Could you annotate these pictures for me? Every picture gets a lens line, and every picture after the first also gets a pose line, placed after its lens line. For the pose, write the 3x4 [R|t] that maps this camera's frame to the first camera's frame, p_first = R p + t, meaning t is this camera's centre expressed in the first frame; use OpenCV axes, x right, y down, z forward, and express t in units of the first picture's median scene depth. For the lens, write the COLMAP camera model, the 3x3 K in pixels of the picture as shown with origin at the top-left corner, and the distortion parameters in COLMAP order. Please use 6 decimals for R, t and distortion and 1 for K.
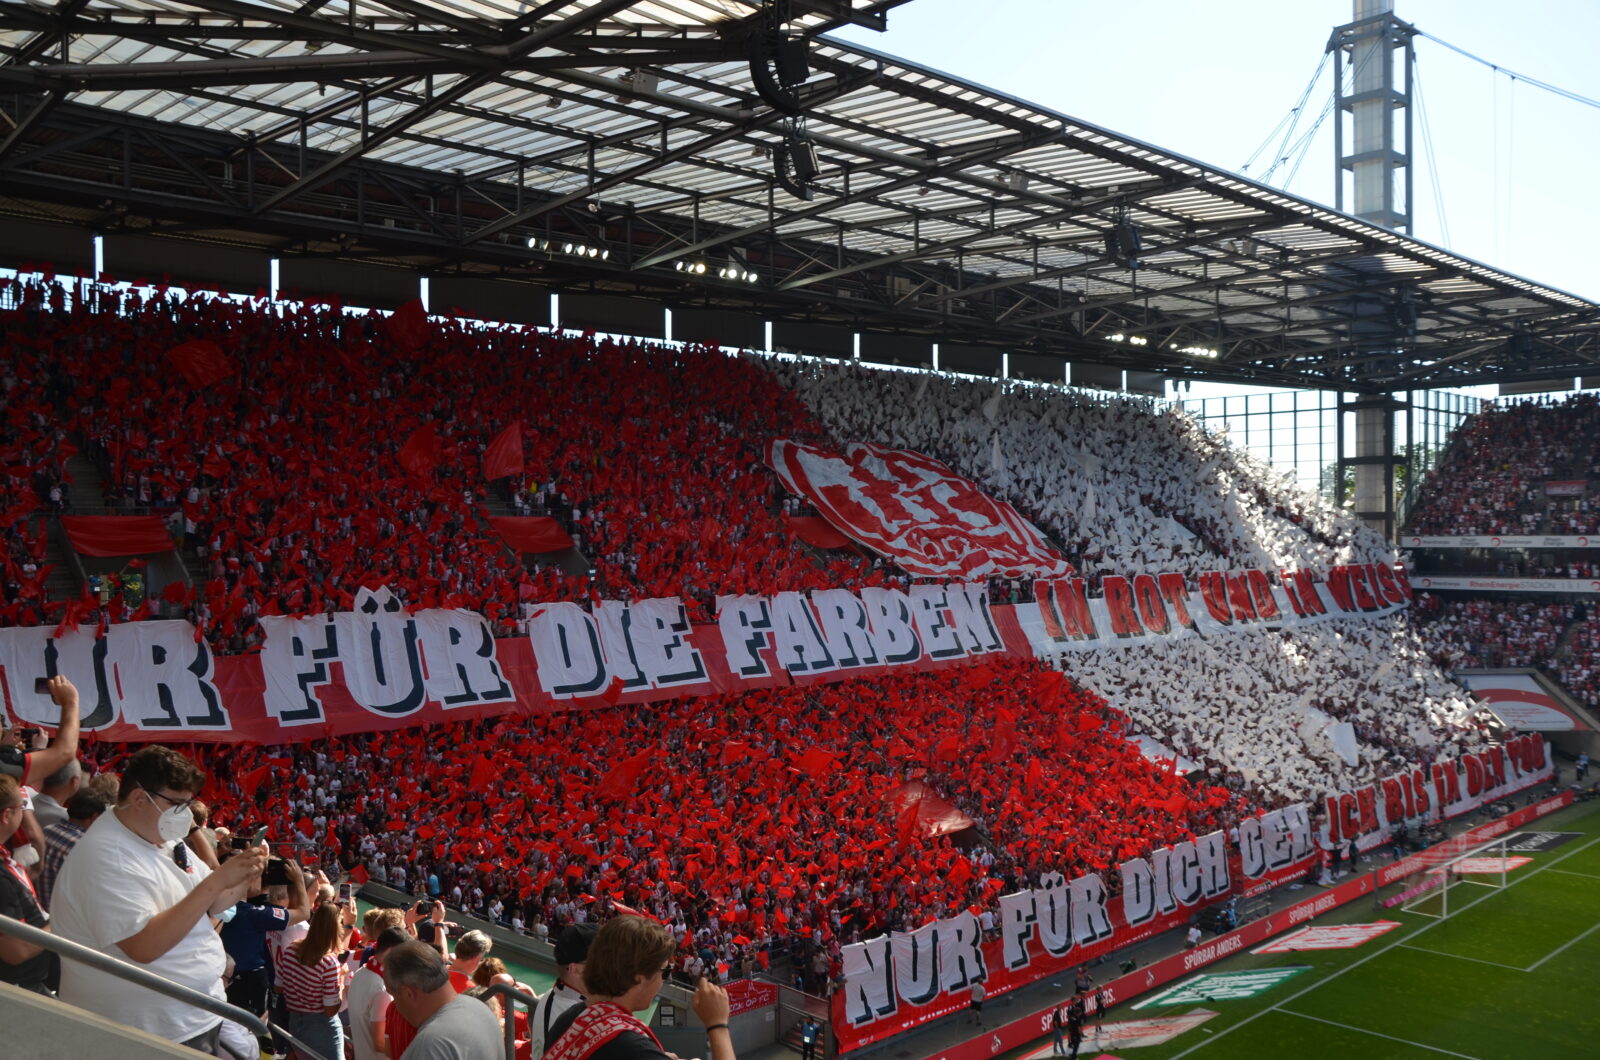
lens RADIAL K [[1385.2, 0, 799.0], [0, 1385.2, 570.7], [0, 0, 1]] dist [-0.127428, 0.183761]
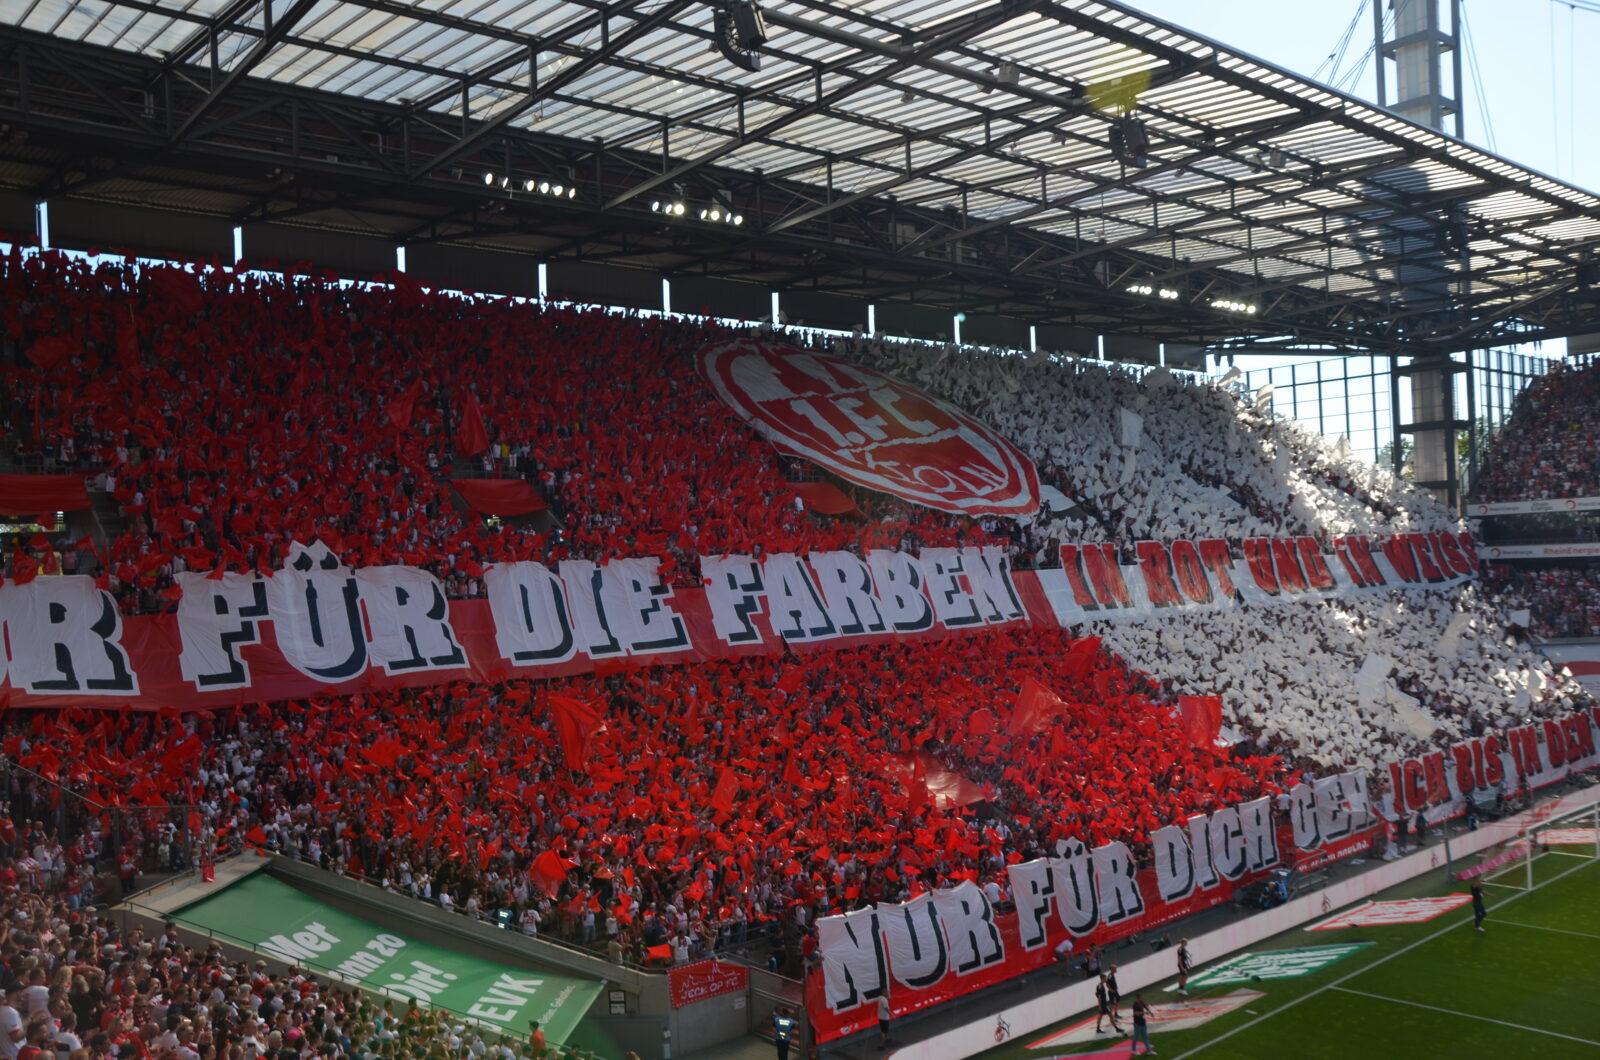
lens RADIAL K [[1385.2, 0, 799.0], [0, 1385.2, 570.7], [0, 0, 1]] dist [-0.127428, 0.183761]
pose [[0.998581, -0.030771, -0.043473, 0.044224], [0.029656, 0.999220, -0.026077, 0.053169], [0.044242, 0.024751, 0.998714, 0.090552]]
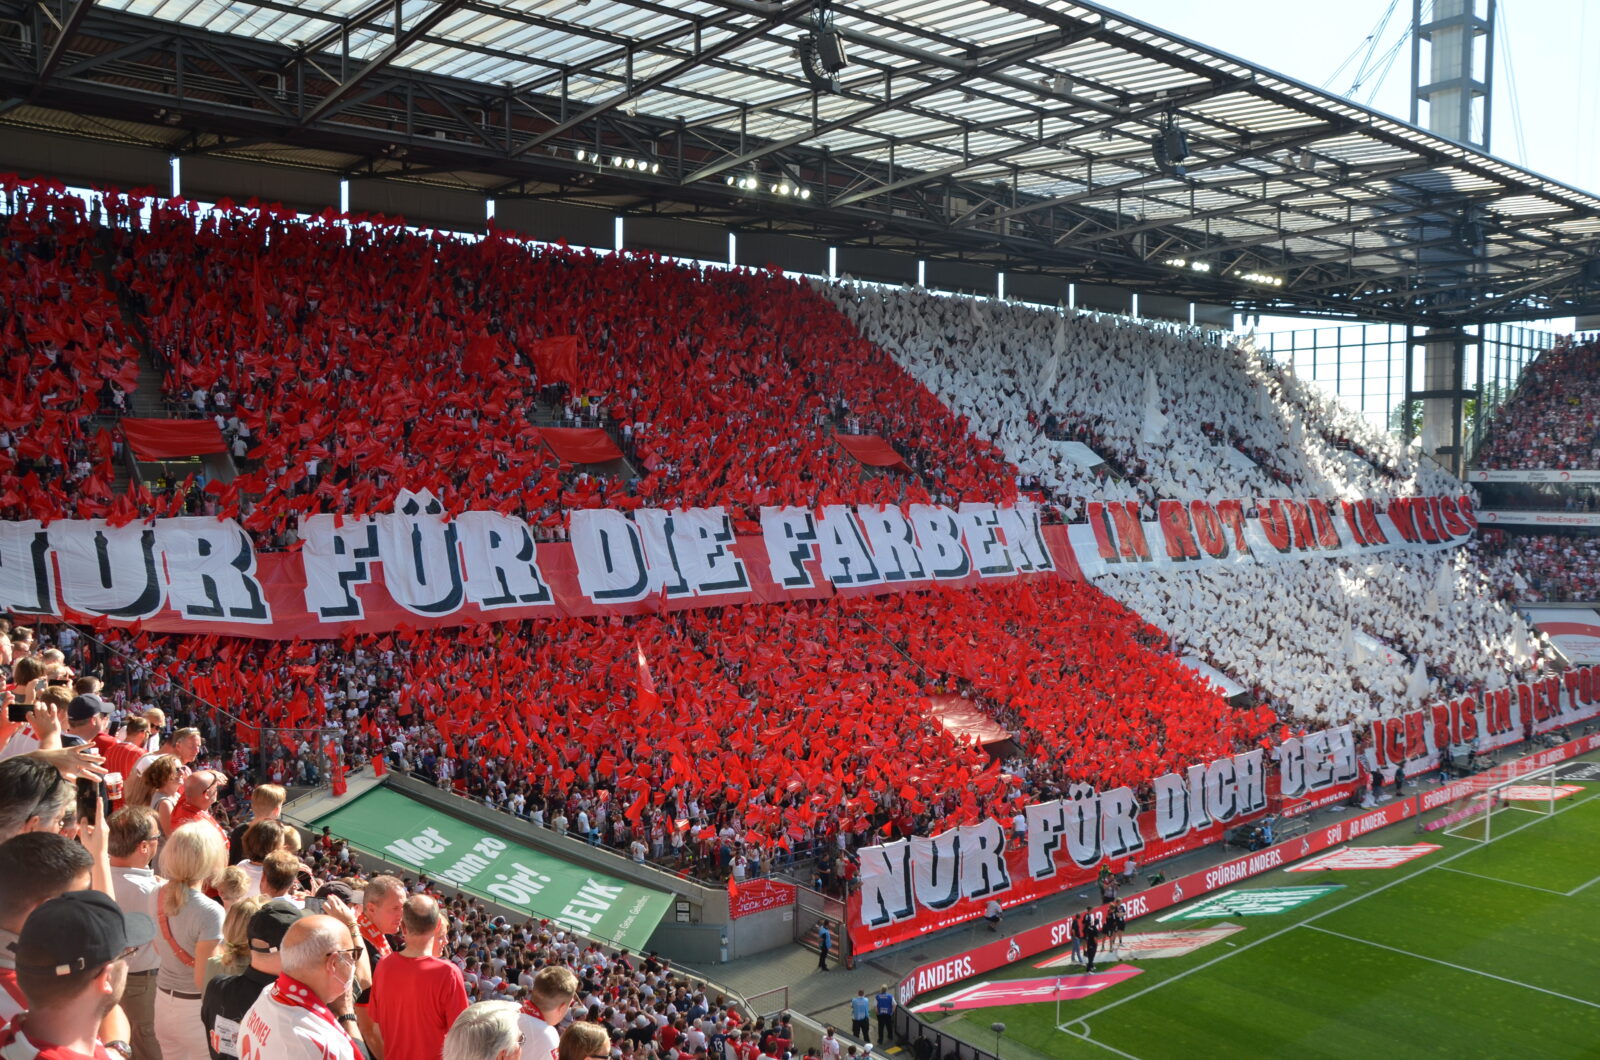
lens RADIAL K [[1323.7, 0, 799.2], [0, 1323.7, 568.1], [0, 0, 1]] dist [-0.142831, 0.156222]
pose [[0.997492, 0.014889, -0.069191, 0.035223], [-0.011997, 0.999044, 0.042034, 0.021709], [0.069751, -0.041098, 0.996717, 0.039306]]
